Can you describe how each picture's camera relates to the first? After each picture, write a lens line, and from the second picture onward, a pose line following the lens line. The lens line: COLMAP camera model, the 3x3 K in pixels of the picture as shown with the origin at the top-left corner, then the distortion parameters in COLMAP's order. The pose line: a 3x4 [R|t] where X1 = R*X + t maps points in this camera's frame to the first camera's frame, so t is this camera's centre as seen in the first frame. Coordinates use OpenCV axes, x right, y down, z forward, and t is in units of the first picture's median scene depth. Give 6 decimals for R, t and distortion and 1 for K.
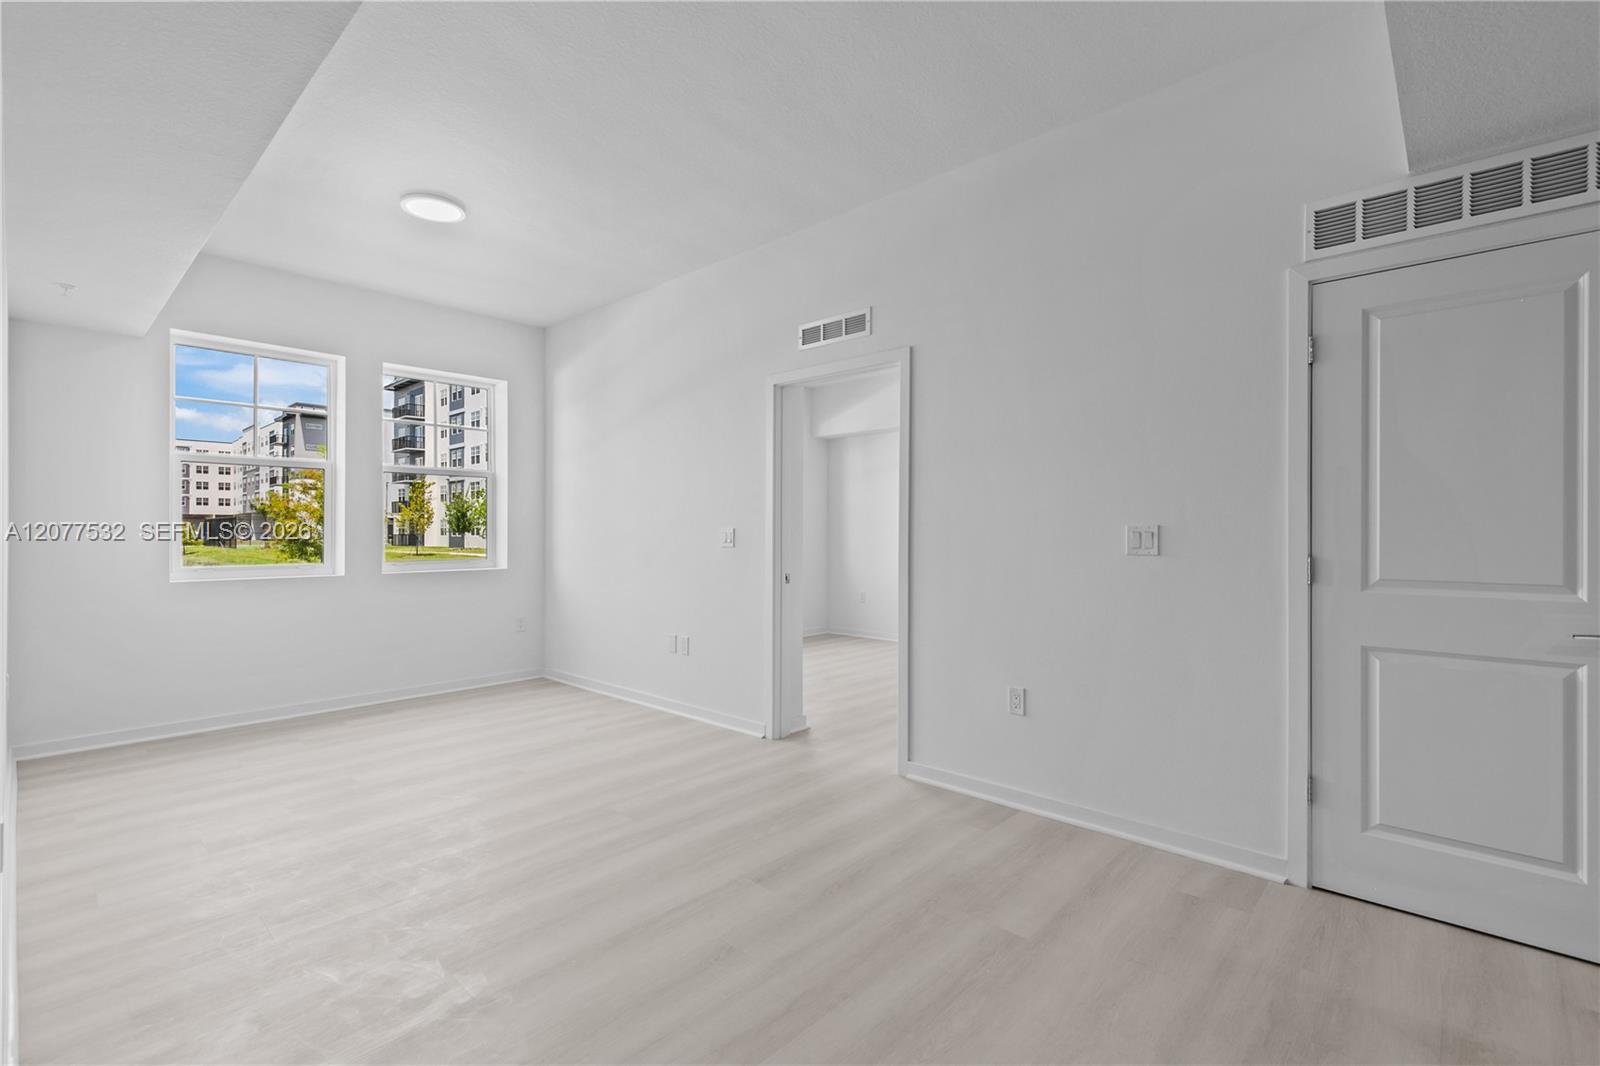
lens RADIAL K [[718.4, 0, 816.5], [0, 718.4, 529.0], [0, 0, 1]] dist [0.007116, -0.003246]
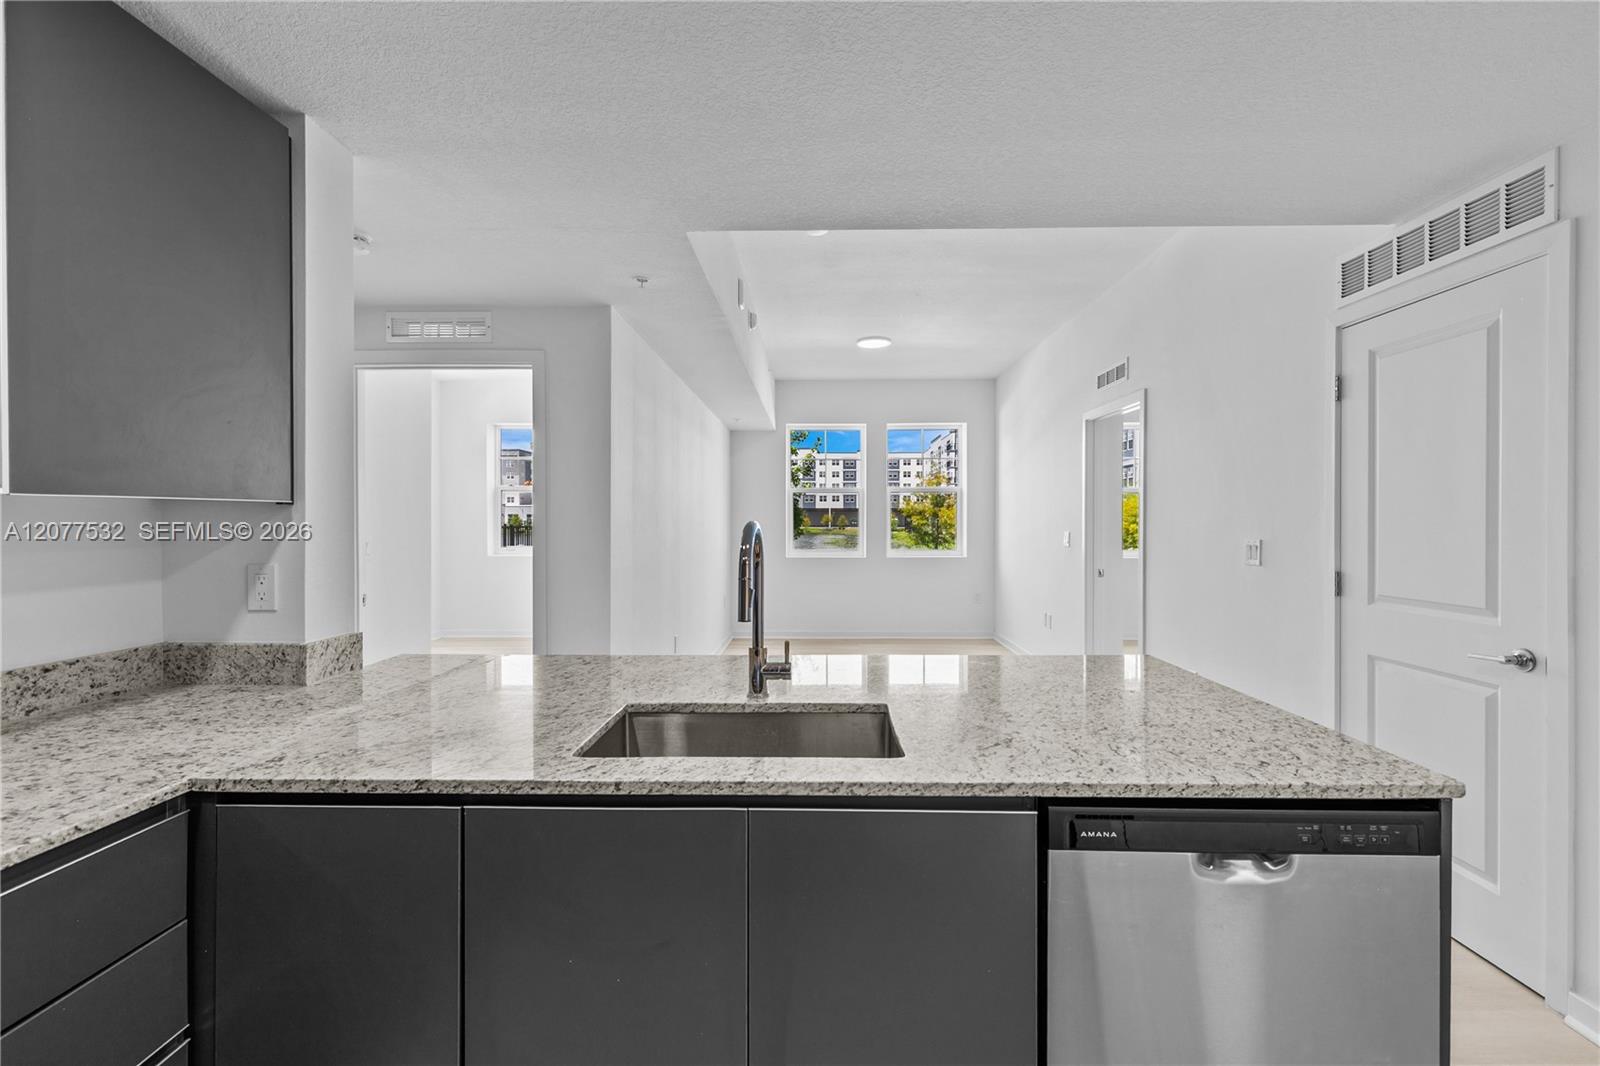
lens RADIAL K [[718.4, 0, 812.5], [0, 718.4, 521.4], [0, 0, 1]] dist [0.007116, -0.003246]
pose [[0.666970, 0.001444, -0.745083, 0.665778], [0.000477, 0.999997, 0.002365, -0.029360], [0.745084, -0.001933, 0.666968, -0.246095]]
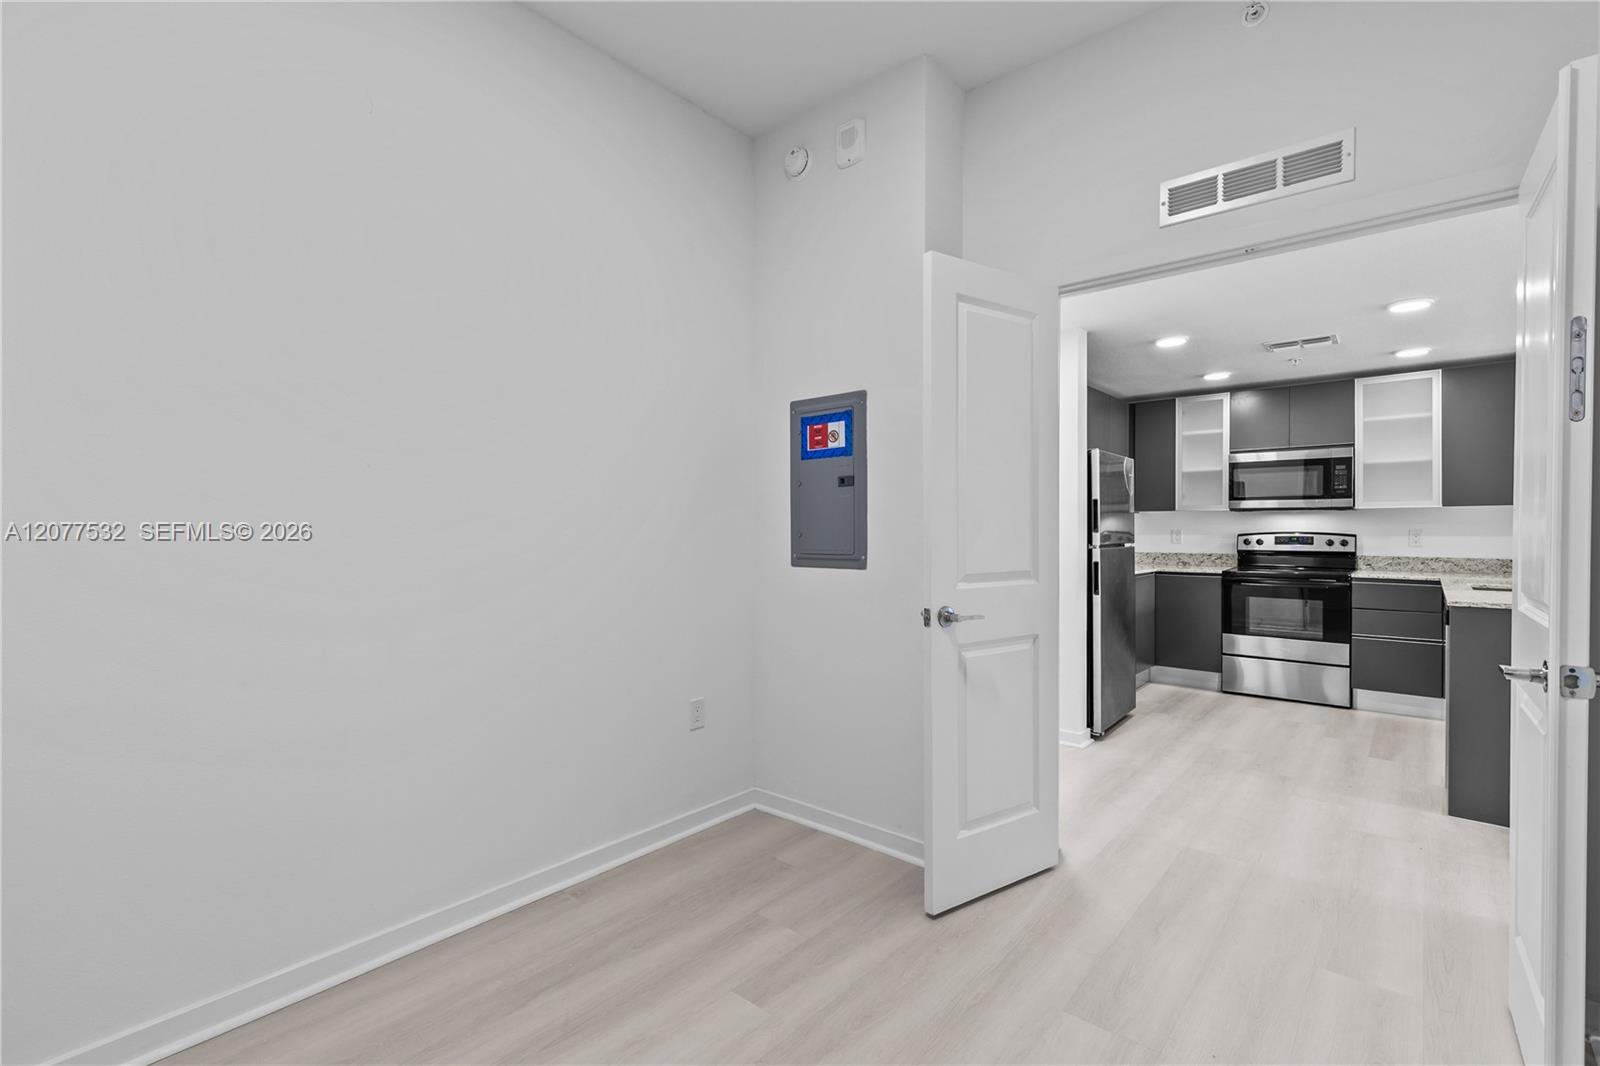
lens RADIAL K [[718.4, 0, 809.9], [0, 718.4, 530.6], [0, 0, 1]] dist [0.007116, -0.003246]
pose [[-0.999239, -0.000774, -0.038988, 1.409564], [-0.000769, 1.000000, -0.000126, 0.003615], [0.038988, -0.000096, -0.999240, 0.994128]]
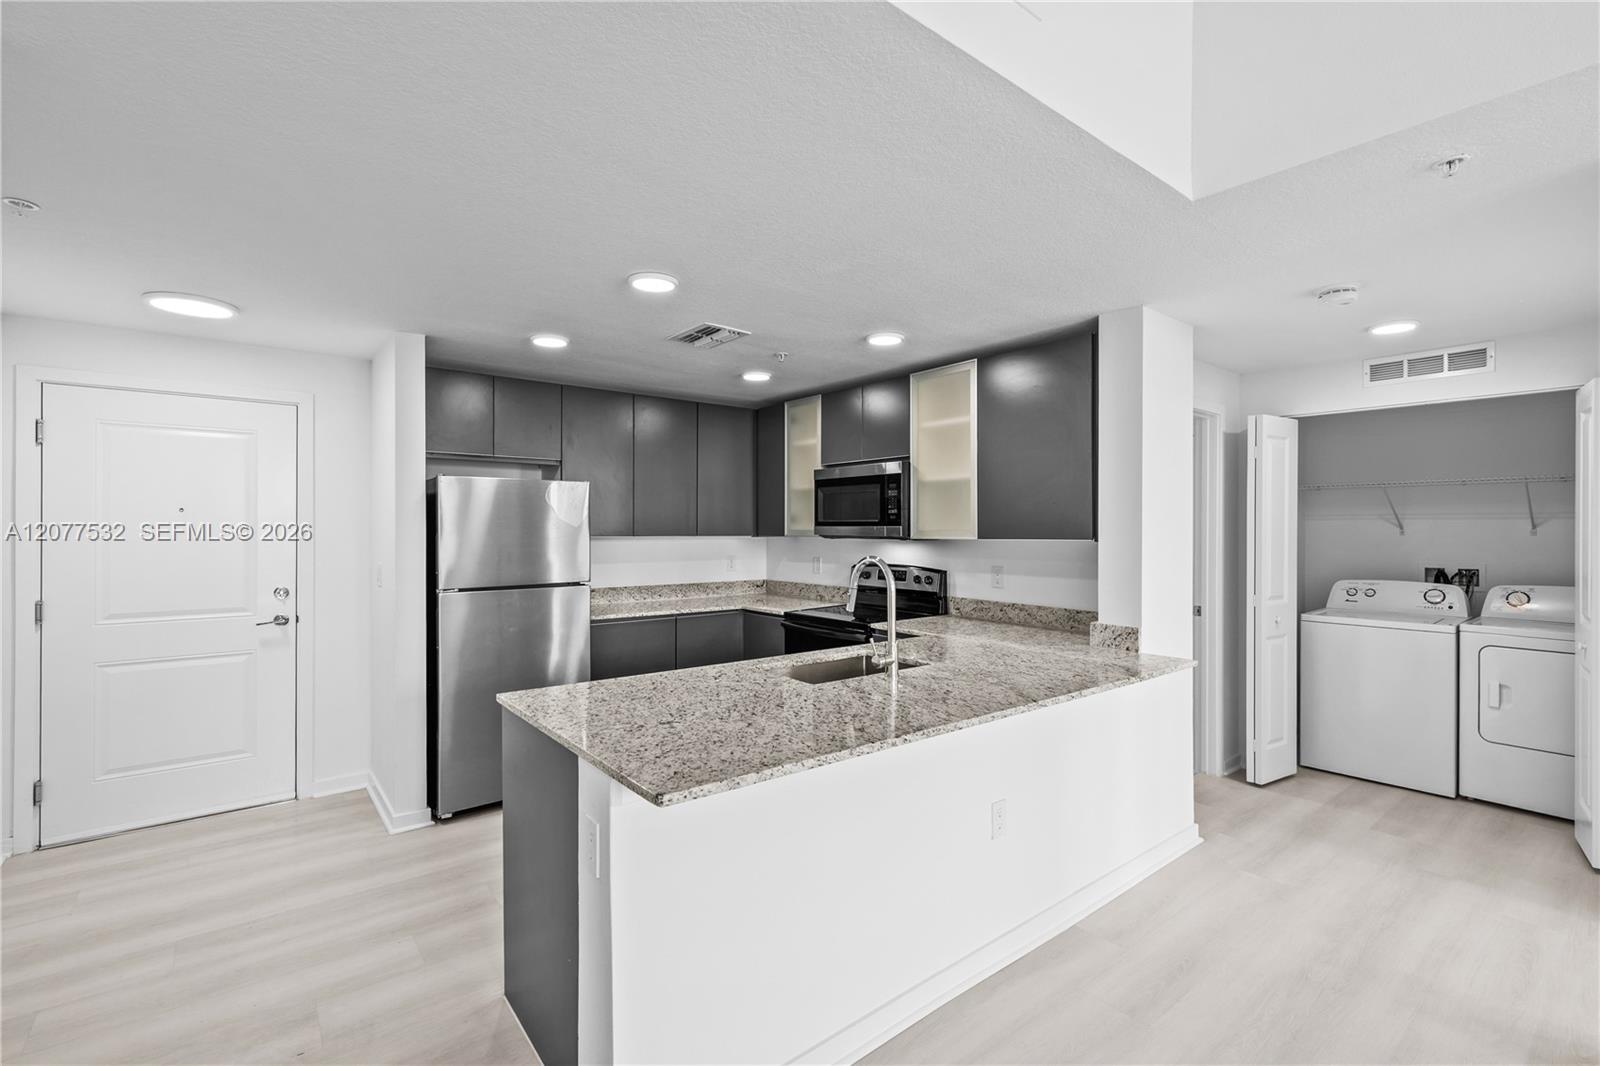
lens RADIAL K [[718.4, 0, 807.9], [0, 718.4, 525.3], [0, 0, 1]] dist [0.007116, -0.003246]
pose [[-0.989038, 0.001346, 0.147658, 0.269997], [0.000812, 0.999993, -0.003678, -0.057767], [-0.147662, -0.003518, -0.989032, 0.736773]]
